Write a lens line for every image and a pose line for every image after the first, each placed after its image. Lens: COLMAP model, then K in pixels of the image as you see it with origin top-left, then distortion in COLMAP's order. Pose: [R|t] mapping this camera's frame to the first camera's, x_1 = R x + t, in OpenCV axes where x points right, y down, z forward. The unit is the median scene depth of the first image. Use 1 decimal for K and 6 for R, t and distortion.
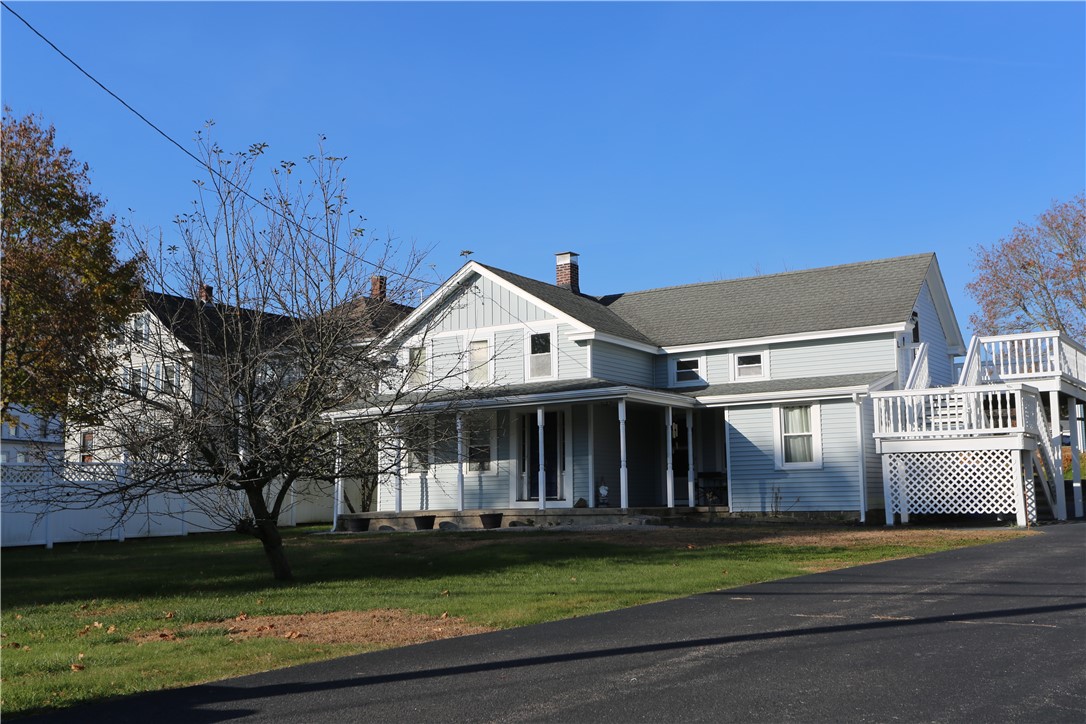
lens RADIAL K [[1198.5, 0, 543.0], [0, 1198.5, 362.0], [0, 0, 1]] dist [0.094766, 0.007068]
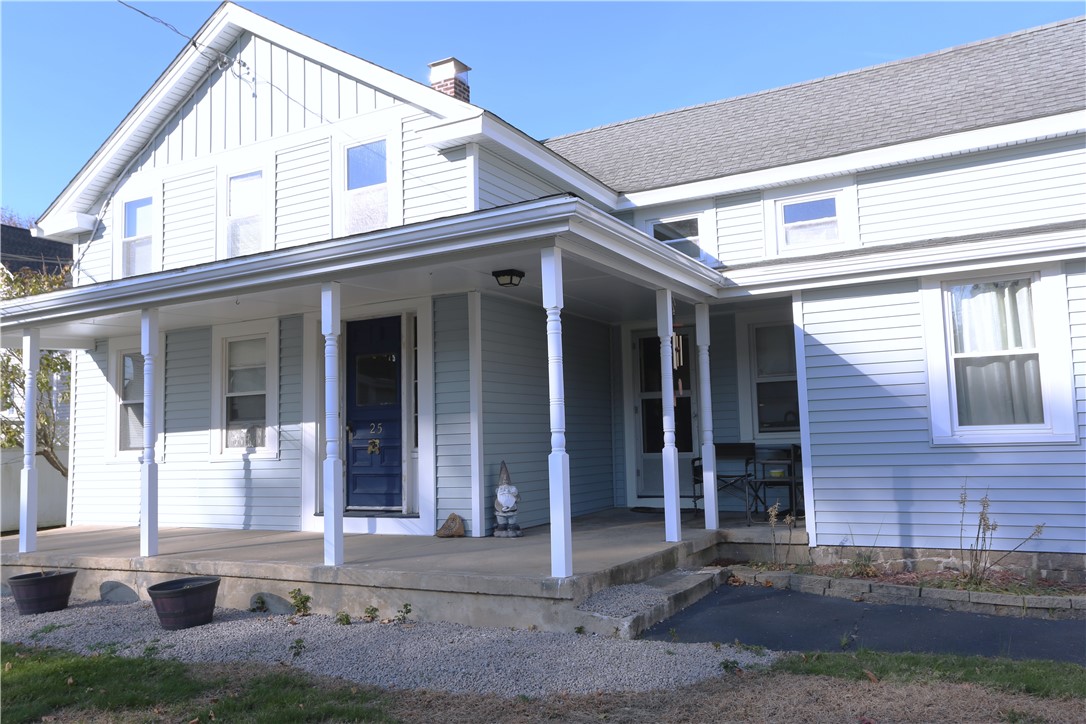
lens RADIAL K [[881.1, 0, 536.0], [0, 881.1, 370.8], [0, 0, 1]] dist [-0.045216, 0.114649]
pose [[0.998149, -0.008055, 0.060275, 0.042065], [0.005745, 0.999246, 0.038407, 0.050758], [-0.060539, -0.037989, 0.997443, 0.682899]]
